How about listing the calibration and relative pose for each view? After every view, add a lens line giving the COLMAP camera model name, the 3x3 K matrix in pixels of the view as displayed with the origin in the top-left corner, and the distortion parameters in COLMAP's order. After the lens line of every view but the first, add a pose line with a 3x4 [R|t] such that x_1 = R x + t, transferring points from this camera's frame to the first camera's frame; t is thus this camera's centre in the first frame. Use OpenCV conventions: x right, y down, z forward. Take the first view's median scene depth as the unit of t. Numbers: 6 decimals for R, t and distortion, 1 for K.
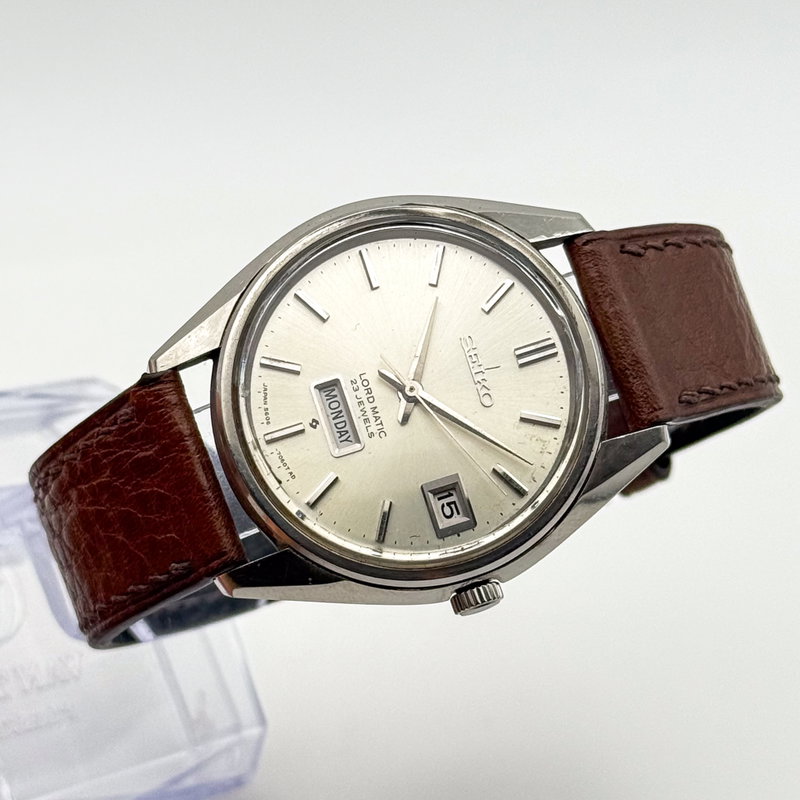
lens RADIAL K [[2851.0, 0, 400.0], [0, 2851.0, 400.0], [0, 0, 1]] dist [-0.173492, -2.336391]
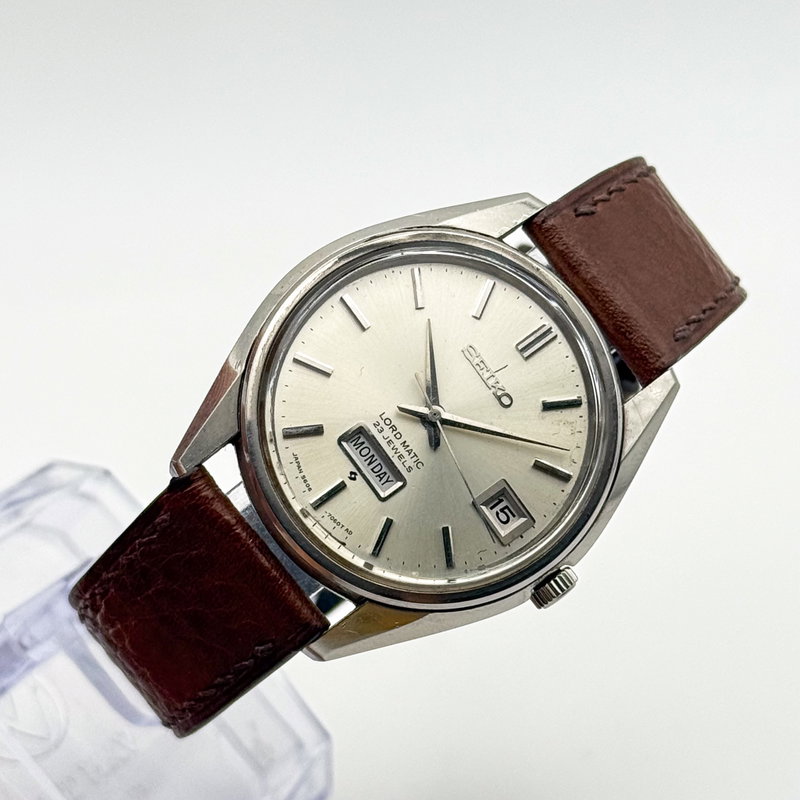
lens RADIAL K [[2851.0, 0, 400.0], [0, 2851.0, 400.0], [0, 0, 1]] dist [-0.173492, -2.336391]
pose [[0.947394, -0.306384, 0.092589, -0.098267], [0.299135, 0.950474, 0.084359, -0.096324], [-0.113850, -0.052224, 0.992124, -0.005301]]
